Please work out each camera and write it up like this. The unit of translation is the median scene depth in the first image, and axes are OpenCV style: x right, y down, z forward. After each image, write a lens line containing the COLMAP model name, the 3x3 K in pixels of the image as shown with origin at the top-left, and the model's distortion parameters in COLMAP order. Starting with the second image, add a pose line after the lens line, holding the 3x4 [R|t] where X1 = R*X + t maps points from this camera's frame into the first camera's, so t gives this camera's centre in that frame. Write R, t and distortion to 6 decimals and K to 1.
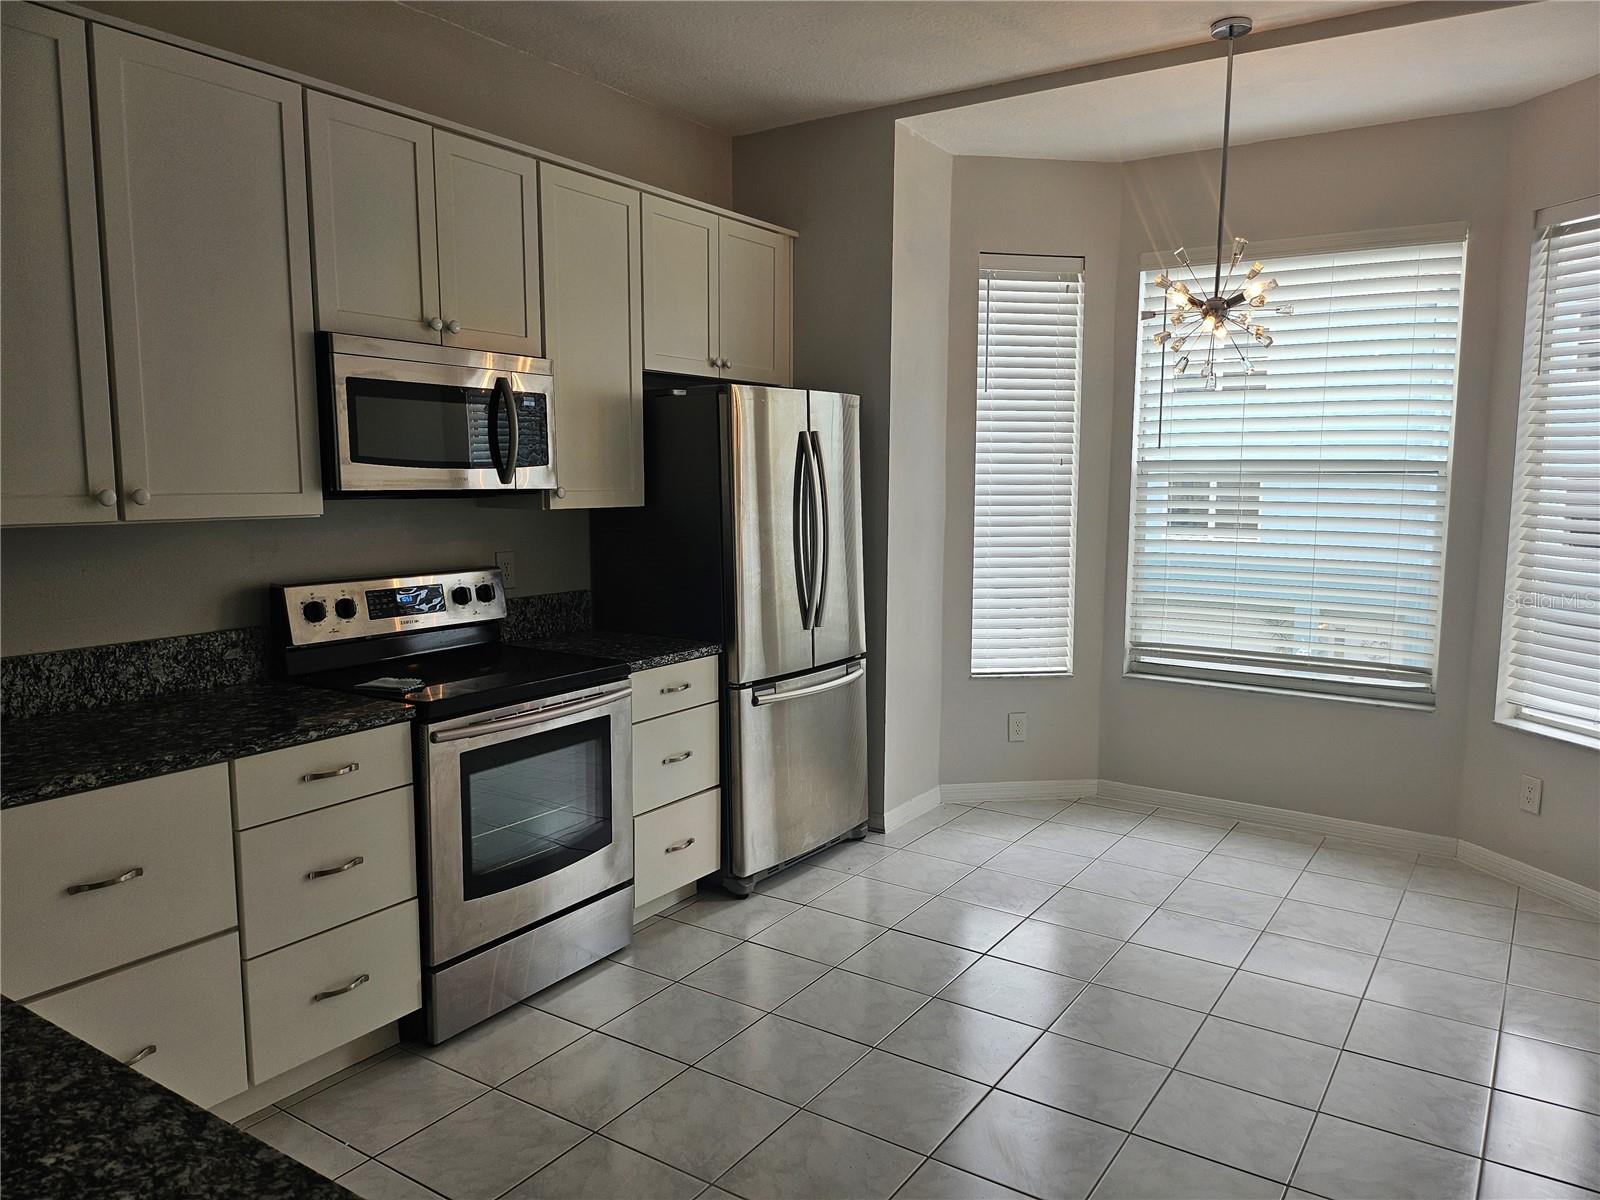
lens RADIAL K [[1132.0, 0, 798.0], [0, 1132.0, 606.9], [0, 0, 1]] dist [0.006705, 0.002761]
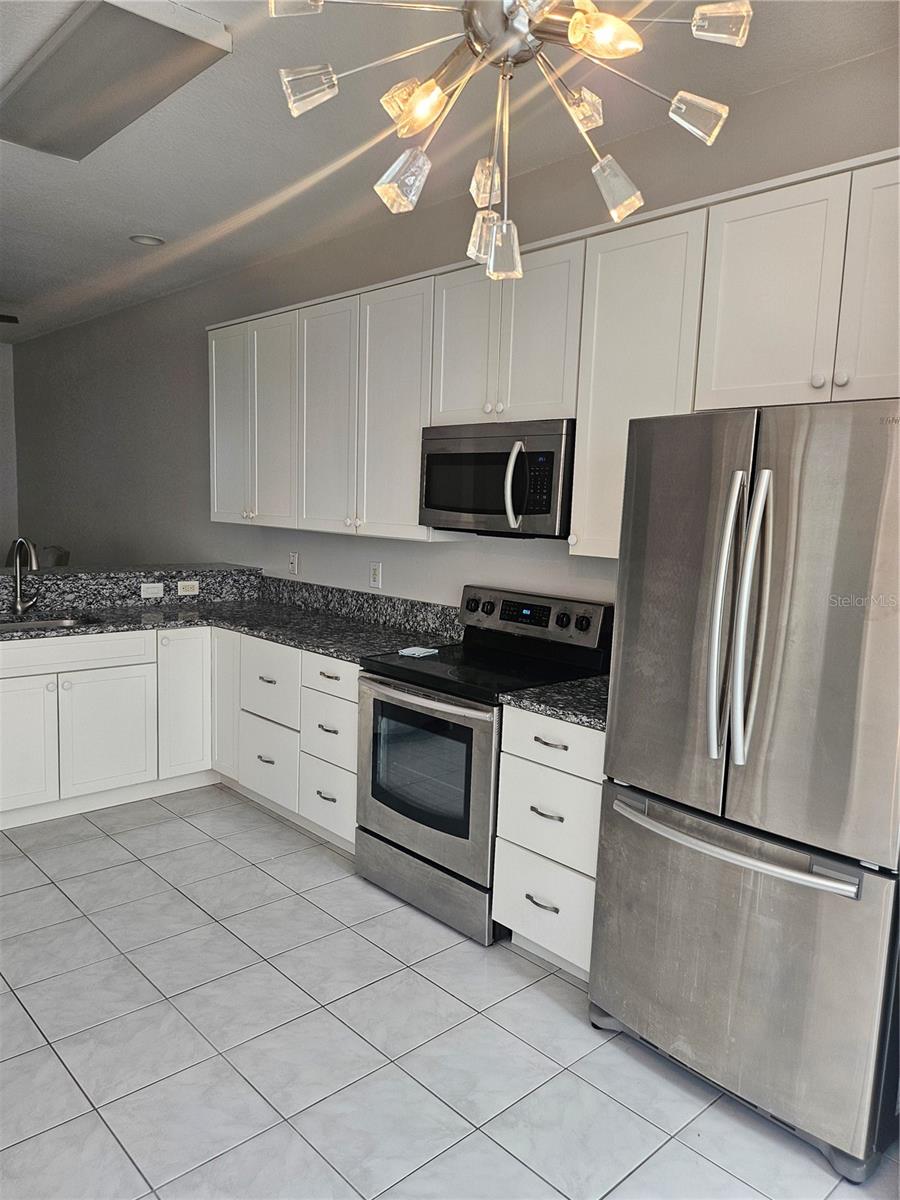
lens RADIAL K [[849.0, 0, 447.2], [0, 849.0, 596.6], [0, 0, 1]] dist [0.006705, 0.002761]
pose [[-0.240663, 0.094806, -0.965968, 0.744130], [-0.152244, 0.979212, 0.134036, -0.166472], [0.958594, 0.179320, -0.221226, 1.290960]]
